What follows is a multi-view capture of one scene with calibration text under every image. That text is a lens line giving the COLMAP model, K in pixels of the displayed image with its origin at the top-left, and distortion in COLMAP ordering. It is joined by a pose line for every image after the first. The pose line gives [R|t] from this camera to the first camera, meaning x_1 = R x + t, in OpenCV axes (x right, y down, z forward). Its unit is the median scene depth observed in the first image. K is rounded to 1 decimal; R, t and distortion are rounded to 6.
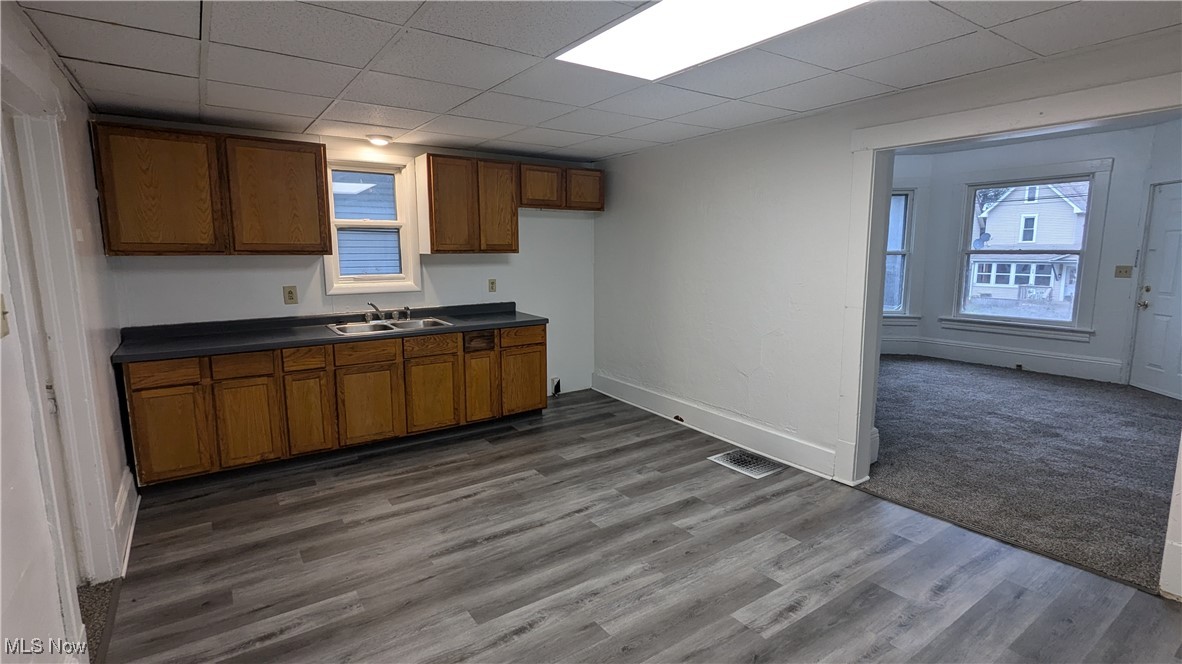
lens RADIAL K [[557.5, 0, 593.1], [0, 557.5, 329.7], [0, 0, 1]] dist [0.002343, 0.000878]
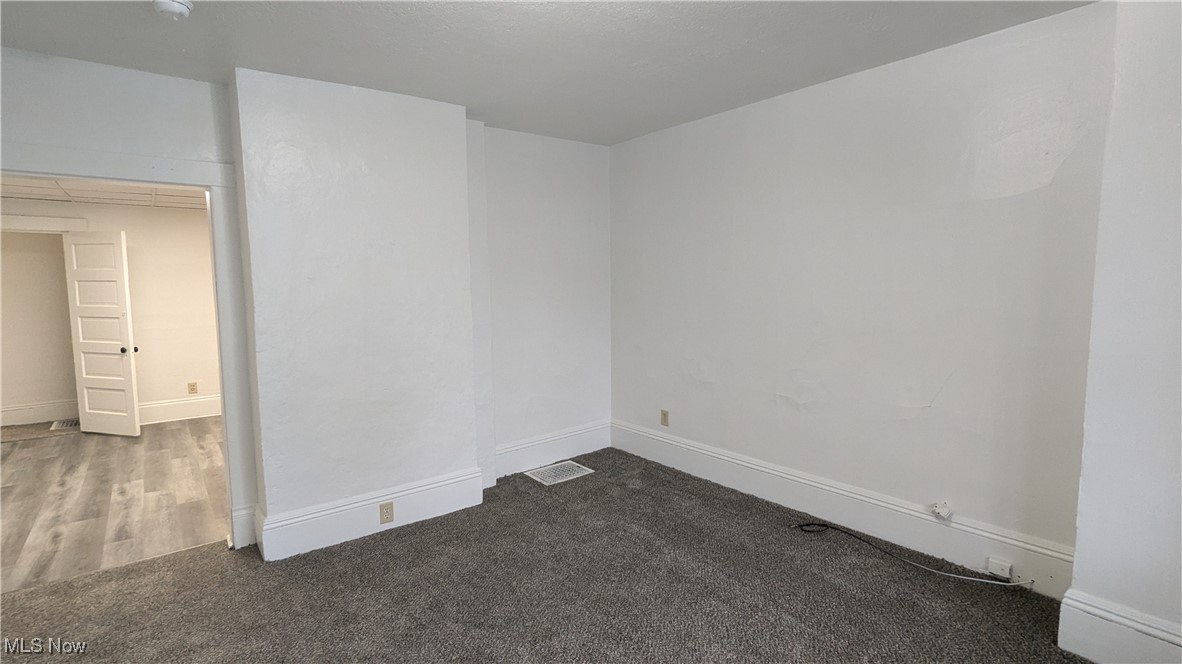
lens RADIAL K [[565.7, 0, 591.0], [0, 565.7, 332.0], [0, 0, 1]] dist [0.002799, 0.000565]
pose [[0.053100, 0.097905, -0.993778, 1.121081], [-0.139055, 0.986211, 0.089730, -0.186801], [0.988860, 0.133425, 0.065982, 1.183028]]
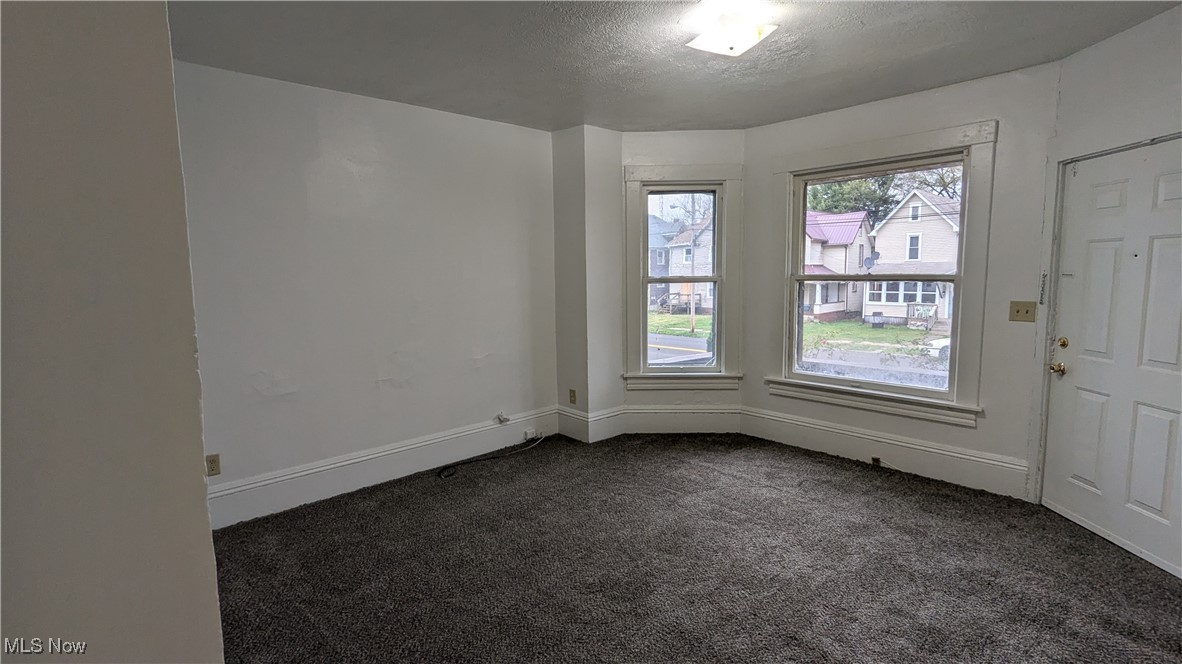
lens RADIAL K [[557.5, 0, 593.1], [0, 557.5, 329.7], [0, 0, 1]] dist [0.002343, 0.000878]
pose [[0.991363, -0.022568, 0.129188, 0.609974], [0.027185, 0.999049, -0.034084, -0.110391], [-0.128296, 0.037301, 0.991034, 0.684697]]
